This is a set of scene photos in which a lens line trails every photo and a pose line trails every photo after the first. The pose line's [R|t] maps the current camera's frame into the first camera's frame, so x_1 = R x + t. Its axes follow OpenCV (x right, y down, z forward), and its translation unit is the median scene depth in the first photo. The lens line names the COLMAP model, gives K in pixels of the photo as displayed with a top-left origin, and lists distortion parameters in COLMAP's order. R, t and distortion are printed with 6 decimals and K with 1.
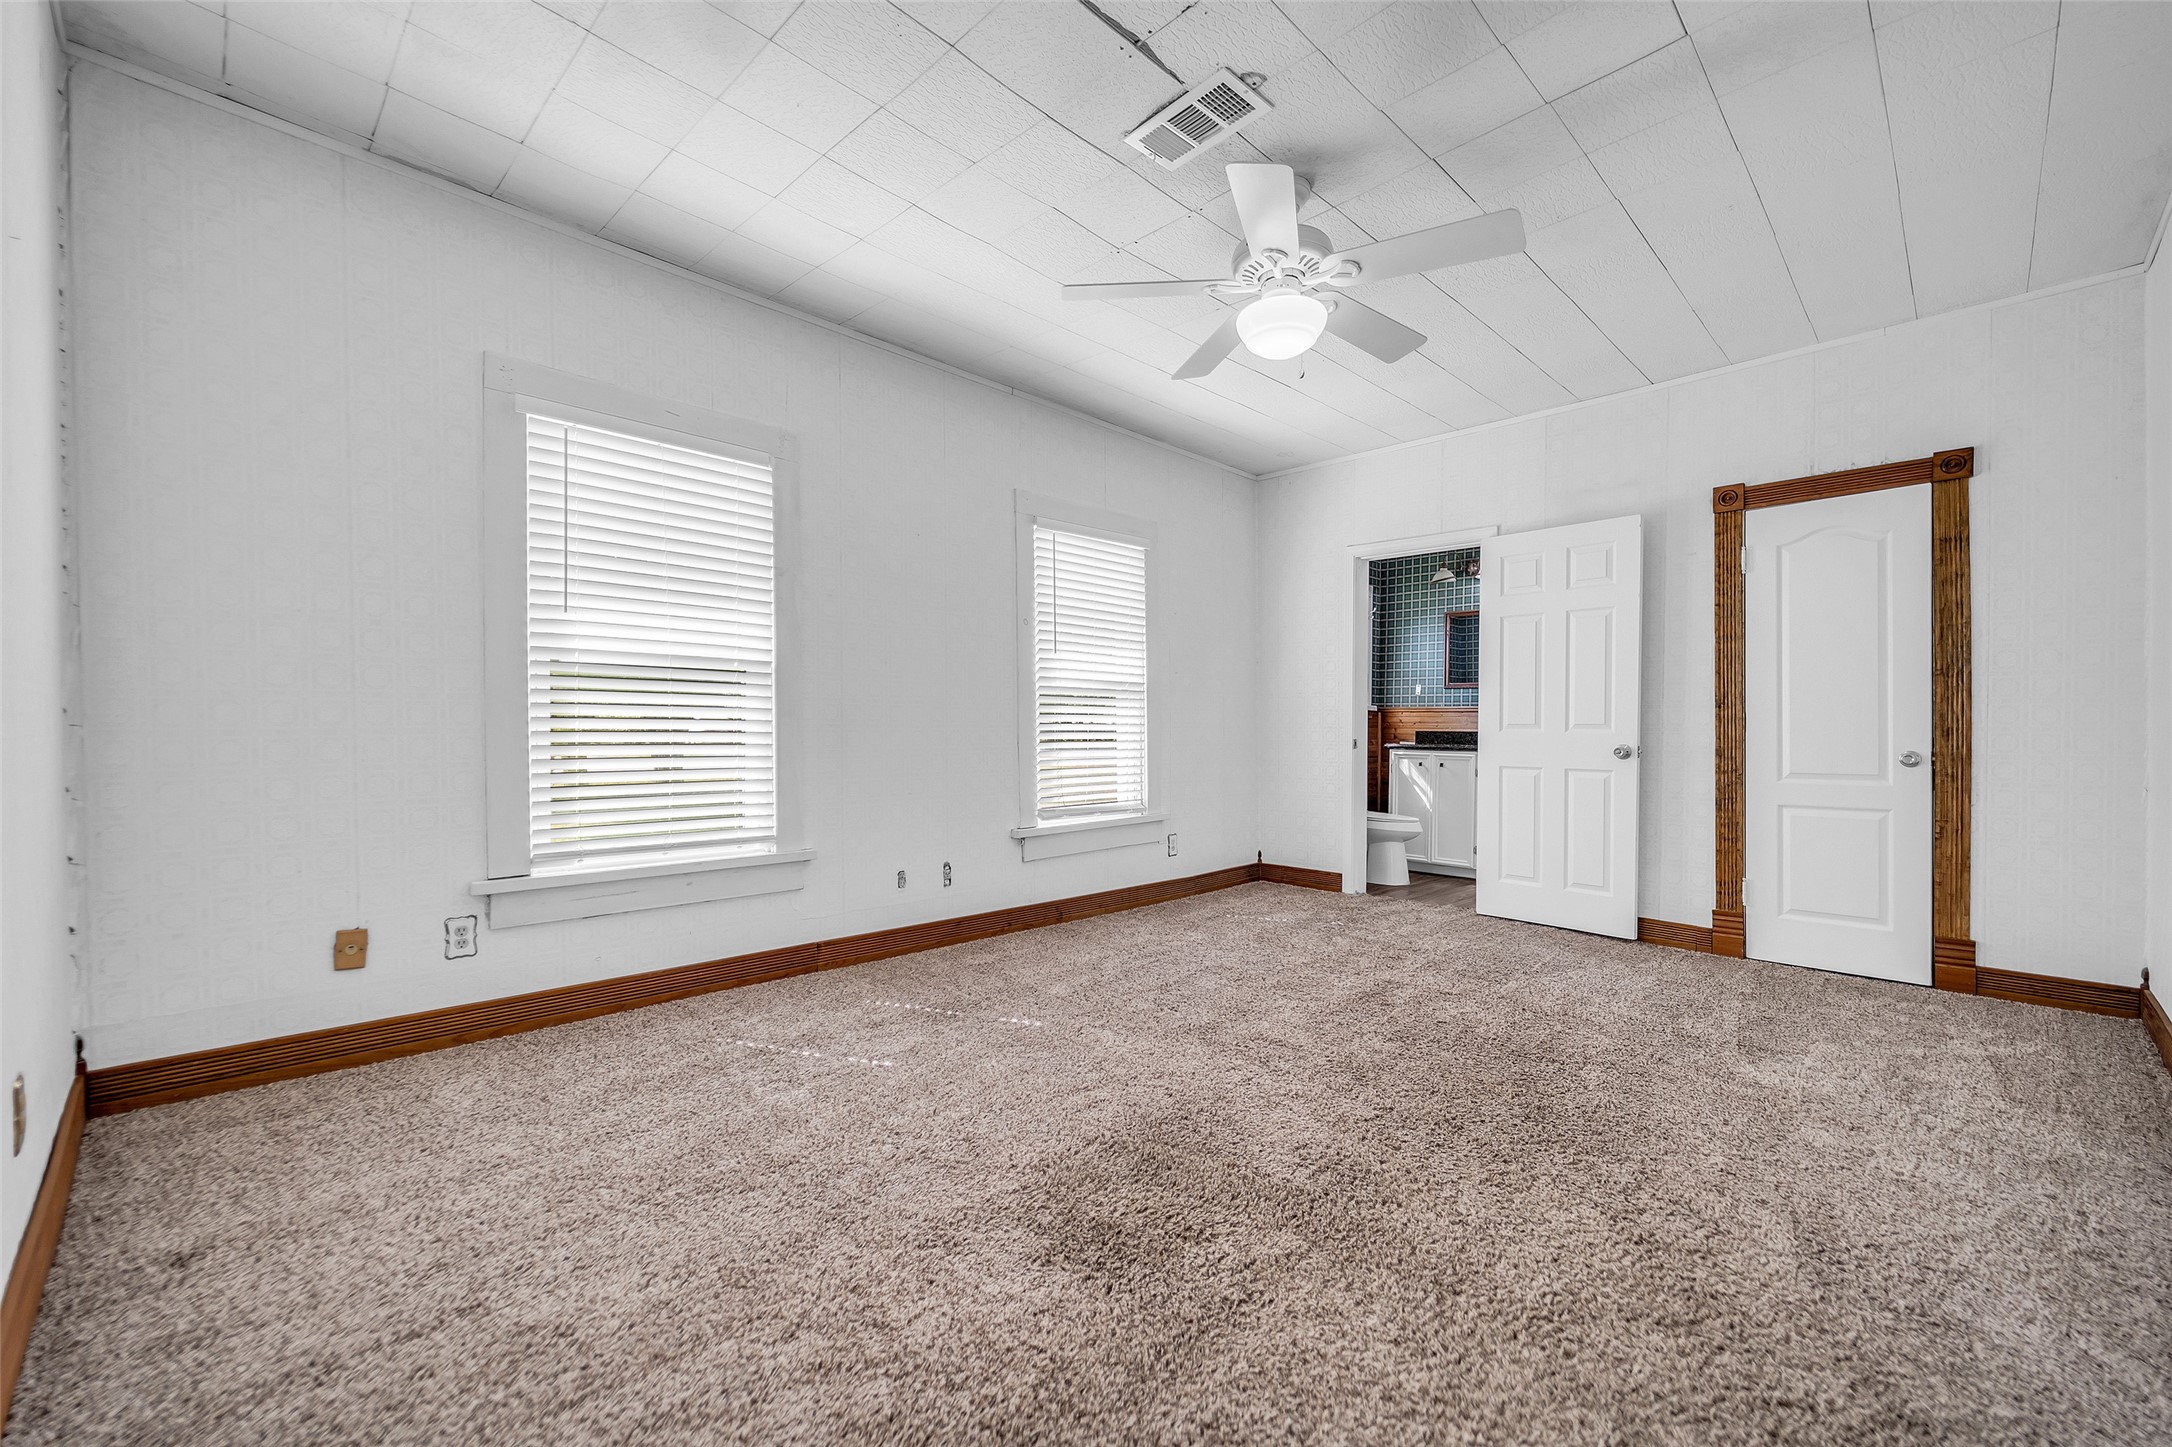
lens RADIAL K [[883.9, 0, 1084.7], [0, 883.9, 733.9], [0, 0, 1]] dist [-0.000582, -0.000920]
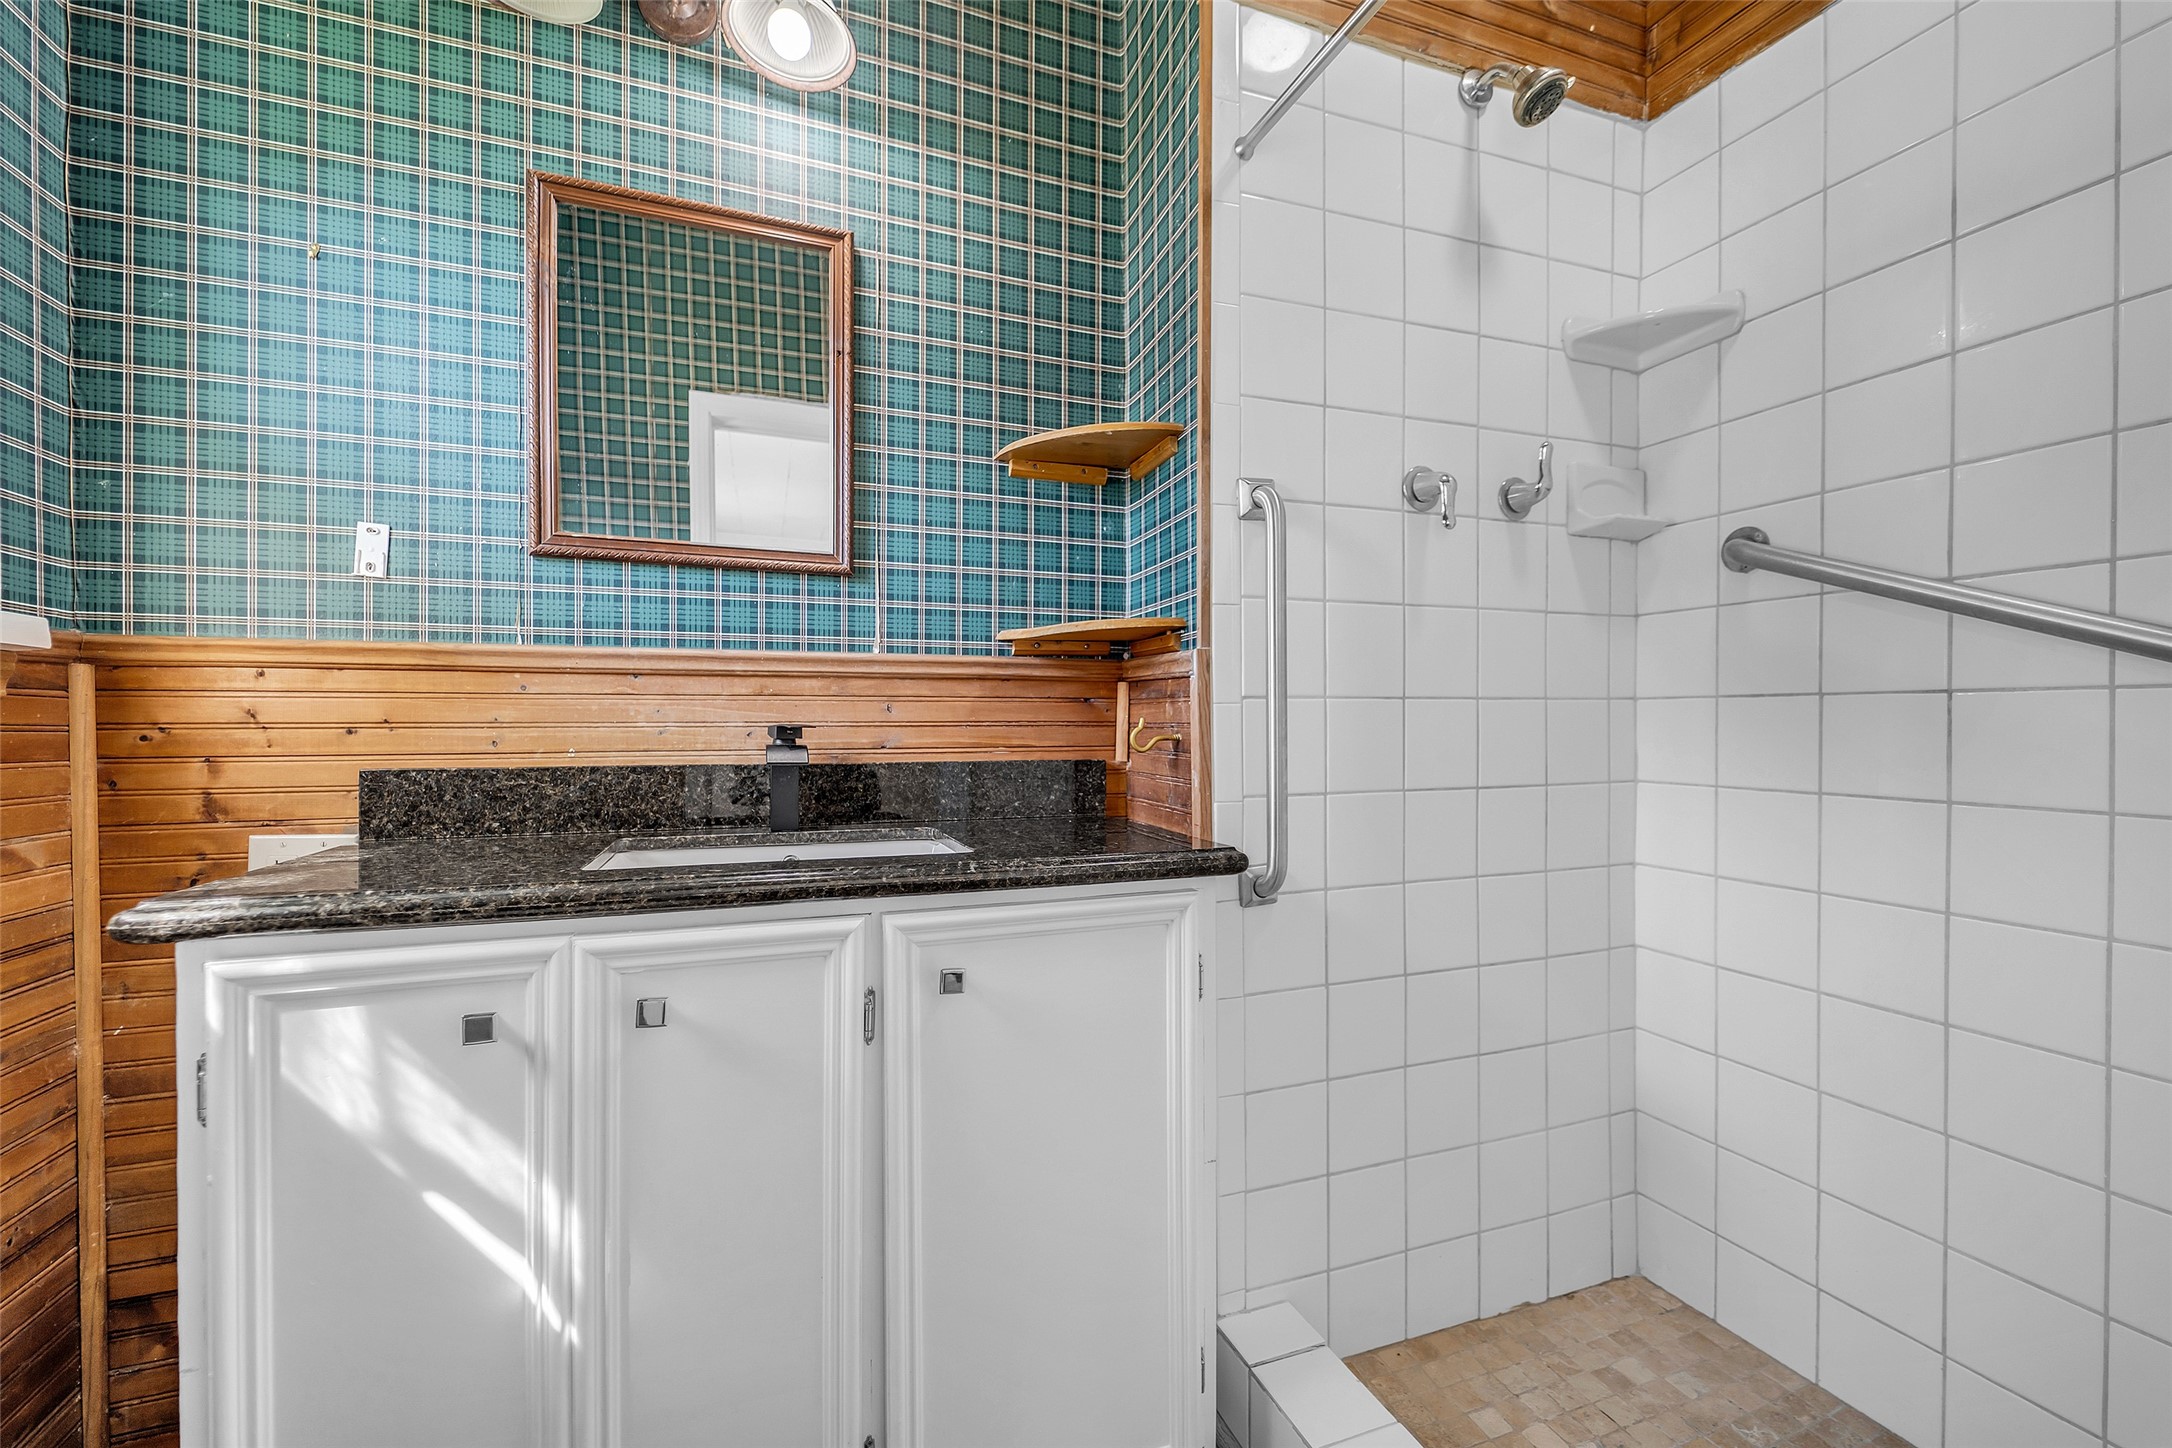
lens RADIAL K [[883.9, 0, 1078.8], [0, 883.9, 721.4], [0, 0, 1]] dist [-0.000582, -0.000920]
pose [[0.414896, -0.011739, 0.909793, 0.286228], [0.003516, 0.999930, 0.011299, -0.016464], [-0.909862, -0.001489, 0.414908, 0.836203]]
